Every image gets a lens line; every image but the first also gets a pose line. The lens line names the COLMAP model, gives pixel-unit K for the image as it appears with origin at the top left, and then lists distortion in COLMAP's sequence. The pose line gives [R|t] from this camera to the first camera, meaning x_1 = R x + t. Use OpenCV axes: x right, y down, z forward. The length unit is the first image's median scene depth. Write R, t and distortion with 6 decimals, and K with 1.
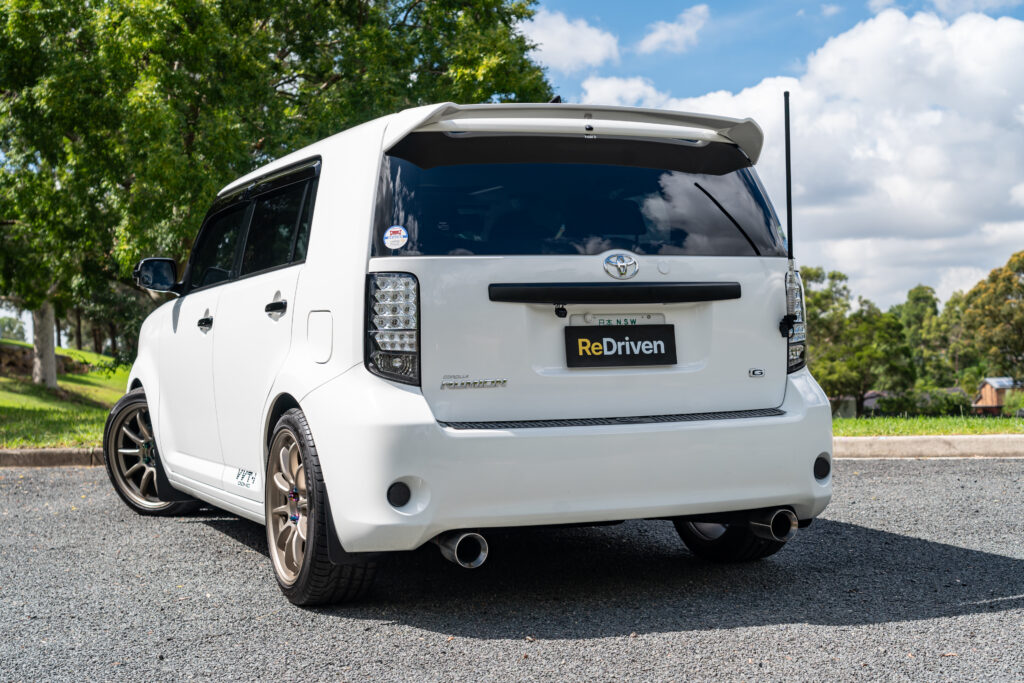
lens RADIAL K [[1594.9, 0, 514.8], [0, 1594.9, 346.8], [0, 0, 1]] dist [0.047873, 0.000000]
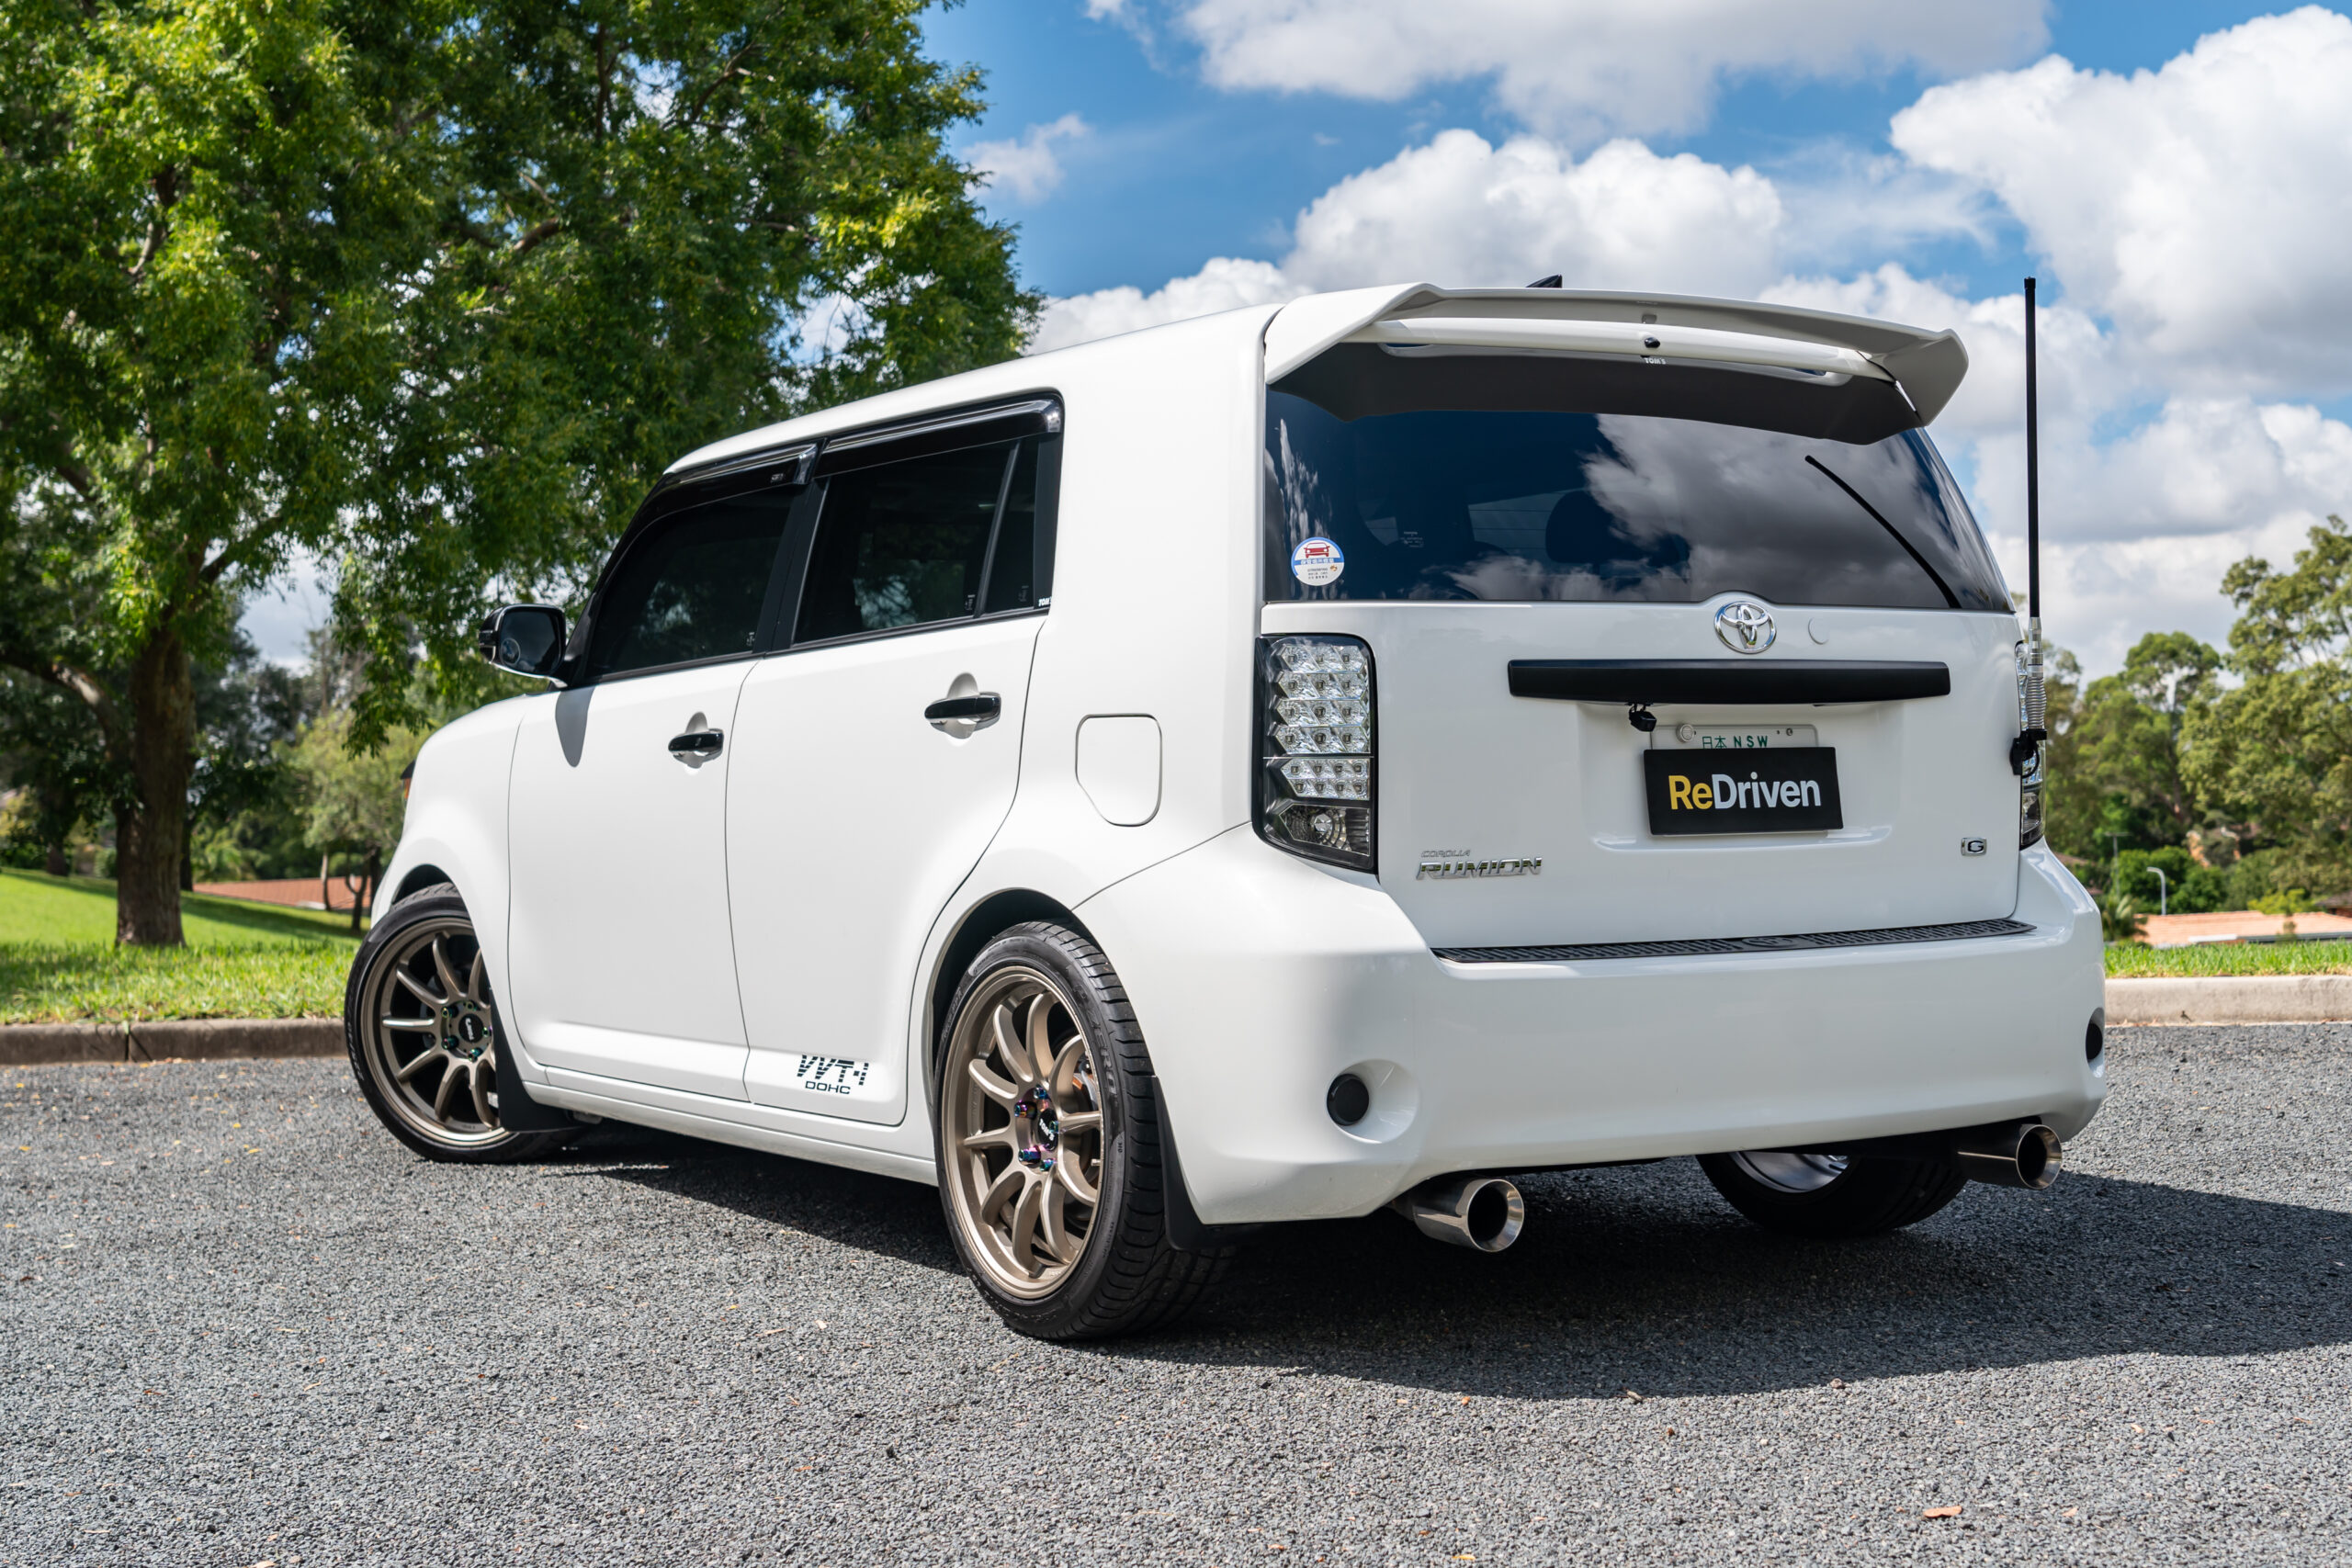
lens RADIAL K [[3333.0, 0, 1169.4], [0, 3333.0, 777.3], [0, 0, 1]] dist [0.035435, 0.000000]
pose [[0.988921, 0.003392, 0.148405, -0.235215], [-0.001774, 0.999938, -0.011031, 0.006305], [-0.148433, 0.010646, 0.988865, 0.019786]]
